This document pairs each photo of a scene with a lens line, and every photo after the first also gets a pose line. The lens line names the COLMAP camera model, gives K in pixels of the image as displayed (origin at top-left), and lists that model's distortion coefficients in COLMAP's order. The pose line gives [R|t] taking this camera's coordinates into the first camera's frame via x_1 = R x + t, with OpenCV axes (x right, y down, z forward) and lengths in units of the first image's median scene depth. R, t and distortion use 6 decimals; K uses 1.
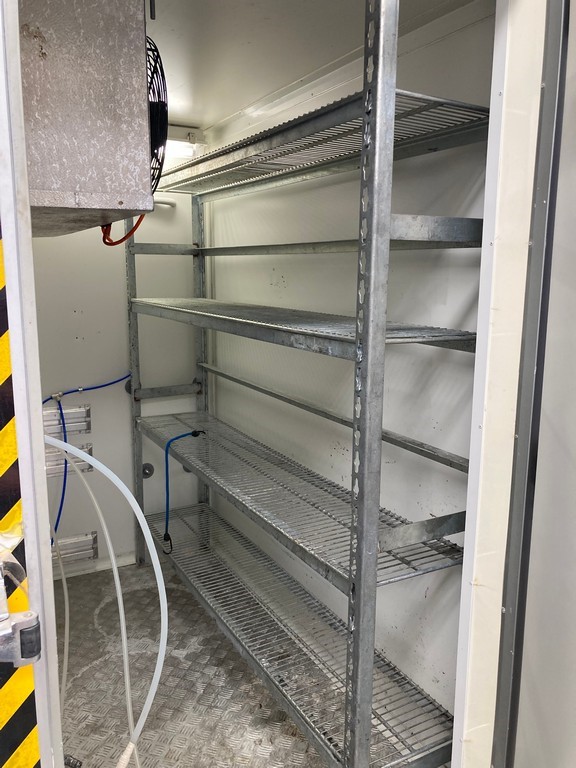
lens RADIAL K [[635.9, 0, 279.9], [0, 635.9, 383.0], [0, 0, 1]] dist [0.012347, -0.002466]
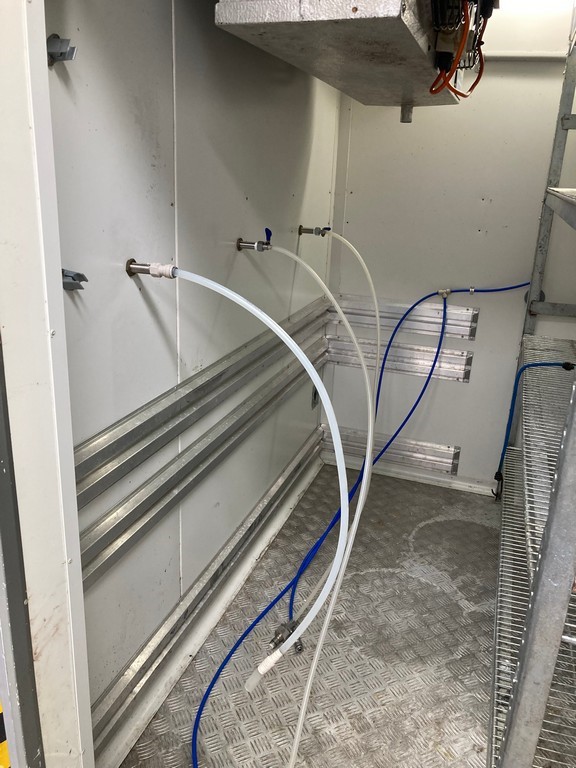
lens RADIAL K [[631.8, 0, 288.0], [0, 631.8, 384.0], [0, 0, 1]] dist [0.013000, -0.004897]
pose [[0.677350, 0.258146, -0.688882, 0.235466], [-0.167523, 0.965934, 0.197248, 0.008393], [0.716333, -0.018202, 0.697521, 0.292244]]
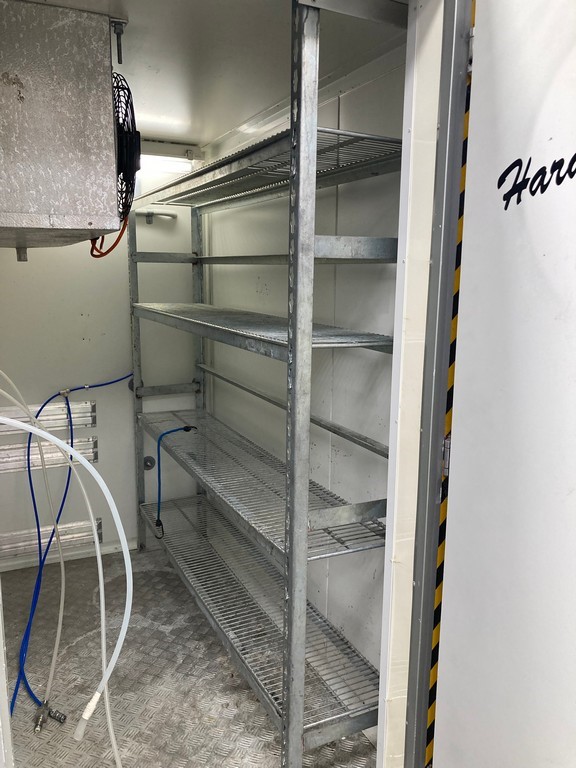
lens RADIAL K [[633.9, 0, 284.5], [0, 633.9, 390.4], [0, 0, 1]] dist [0.041378, -0.053031]
pose [[0.998602, 0.014907, -0.050720, 0.118298], [-0.014526, 0.999864, 0.007870, 0.004345], [0.050830, -0.007122, 0.998682, -0.100564]]
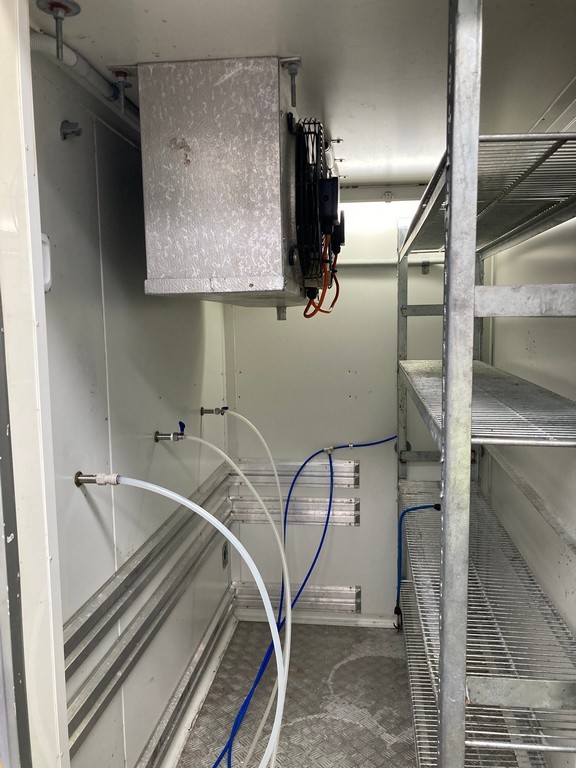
lens RADIAL K [[628.8, 0, 291.8], [0, 628.8, 391.7], [0, 0, 1]] dist [0.042066, -0.079501]
pose [[0.816432, 0.050479, -0.575232, 0.294129], [-0.083154, 0.996066, -0.030612, -0.057282], [0.571424, 0.072826, 0.817418, 0.142817]]
